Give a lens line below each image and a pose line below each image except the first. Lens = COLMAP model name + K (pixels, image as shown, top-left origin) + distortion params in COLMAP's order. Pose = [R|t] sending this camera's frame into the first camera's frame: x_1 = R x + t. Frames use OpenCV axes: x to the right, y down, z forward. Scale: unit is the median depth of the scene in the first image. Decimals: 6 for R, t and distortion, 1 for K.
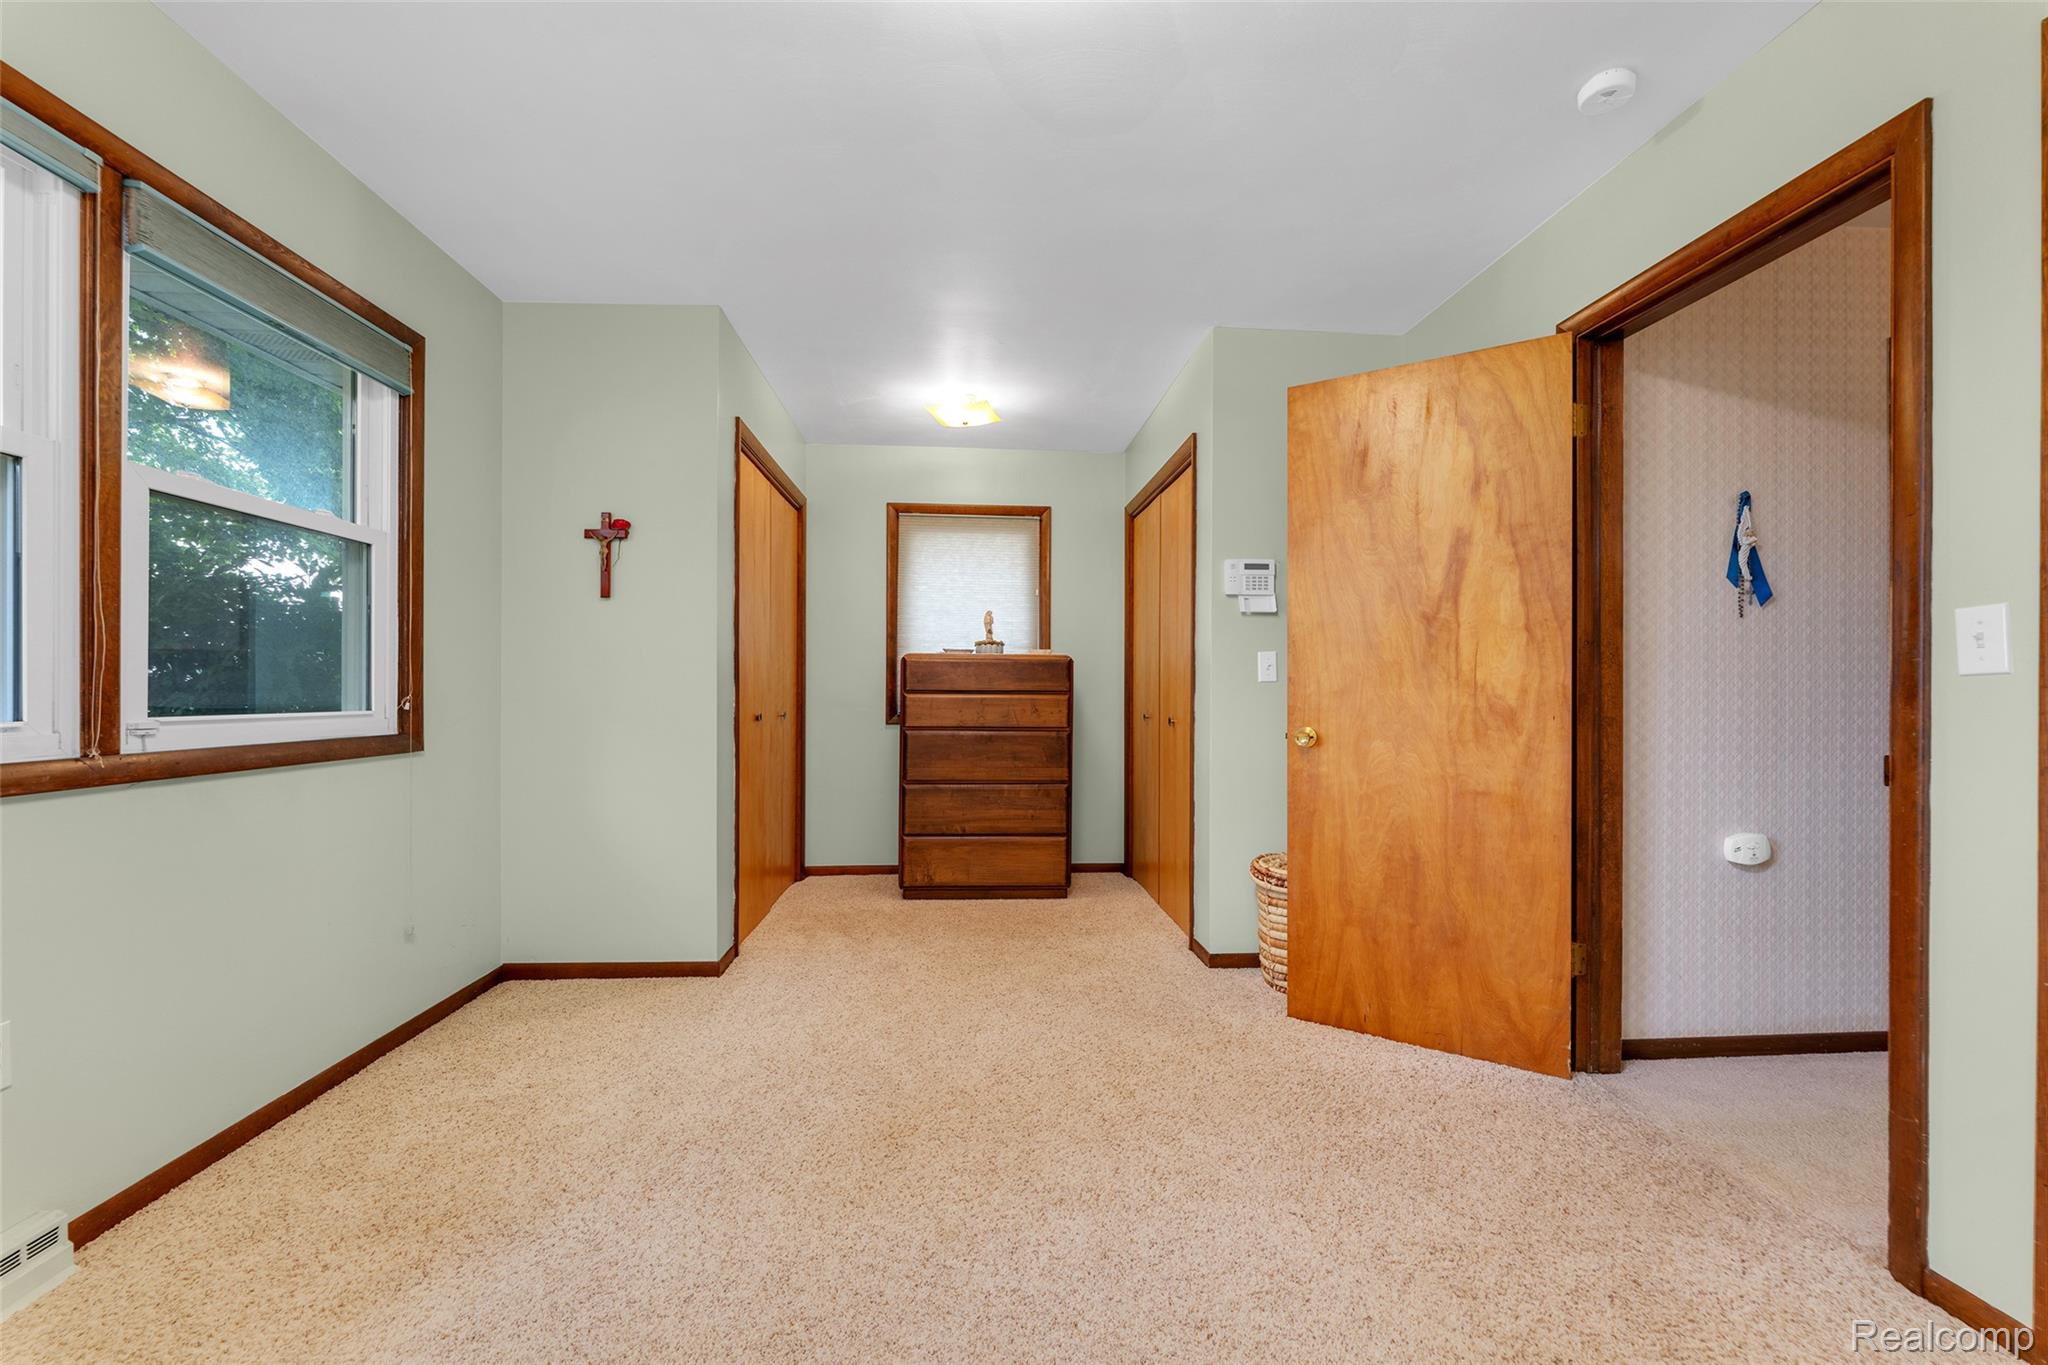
lens RADIAL K [[825.5, 0, 1032.9], [0, 825.5, 687.2], [0, 0, 1]] dist [-0.000156, 0.000154]
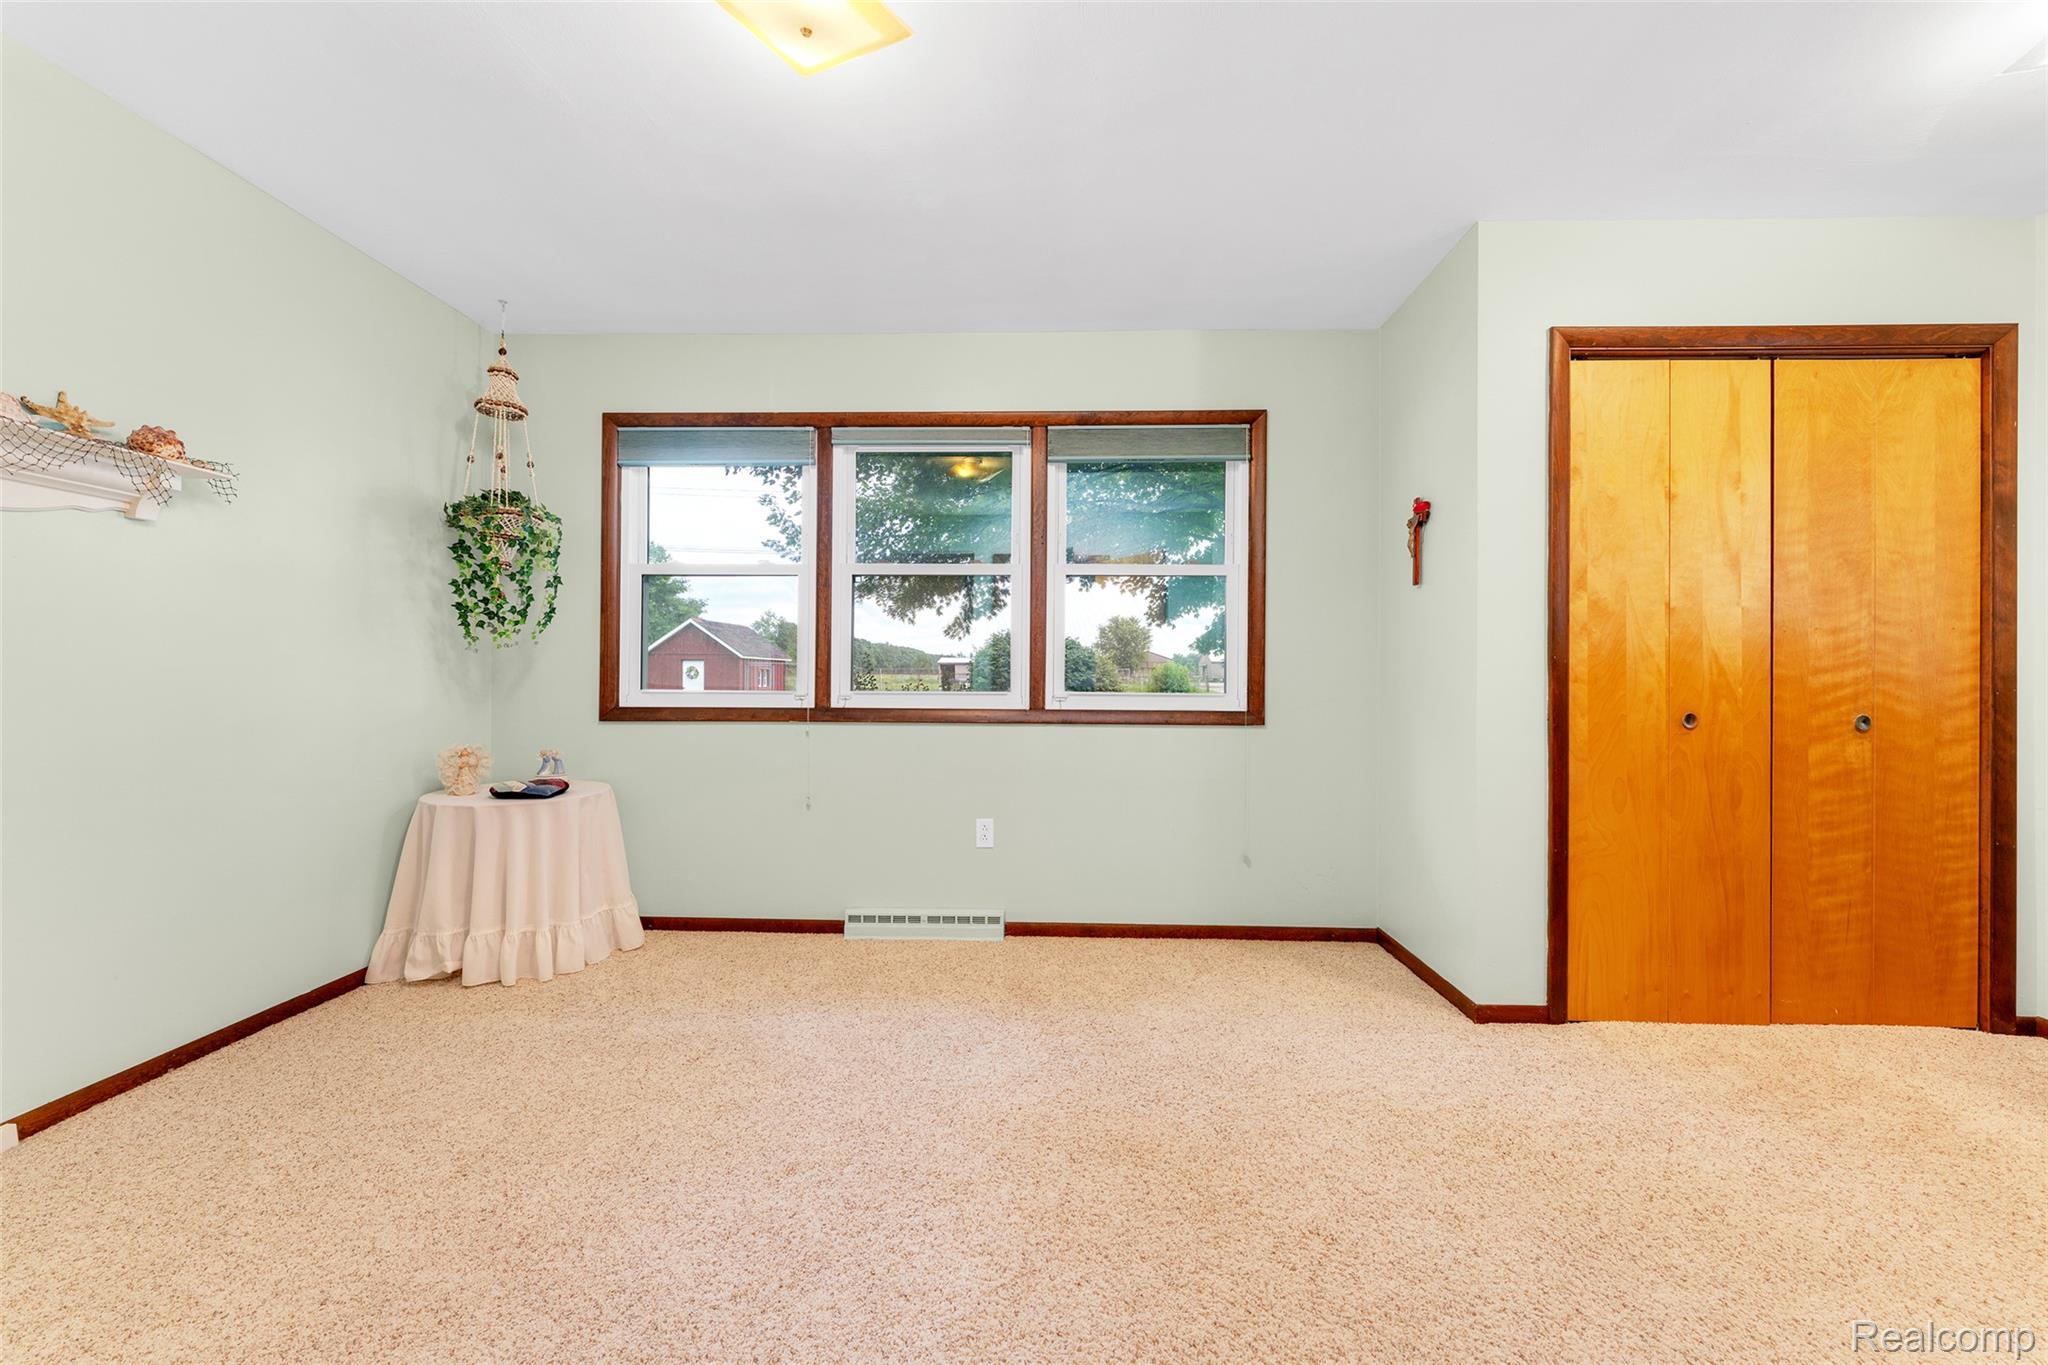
lens RADIAL K [[843.9, 0, 1023.5], [0, 843.9, 670.3], [0, 0, 1]] dist [-0.000796, -0.000040]
pose [[-0.118615, -0.007001, -0.992916, 0.643603], [-0.002593, 0.999974, -0.006740, -0.000308], [0.992937, 0.001775, -0.118630, 0.789320]]
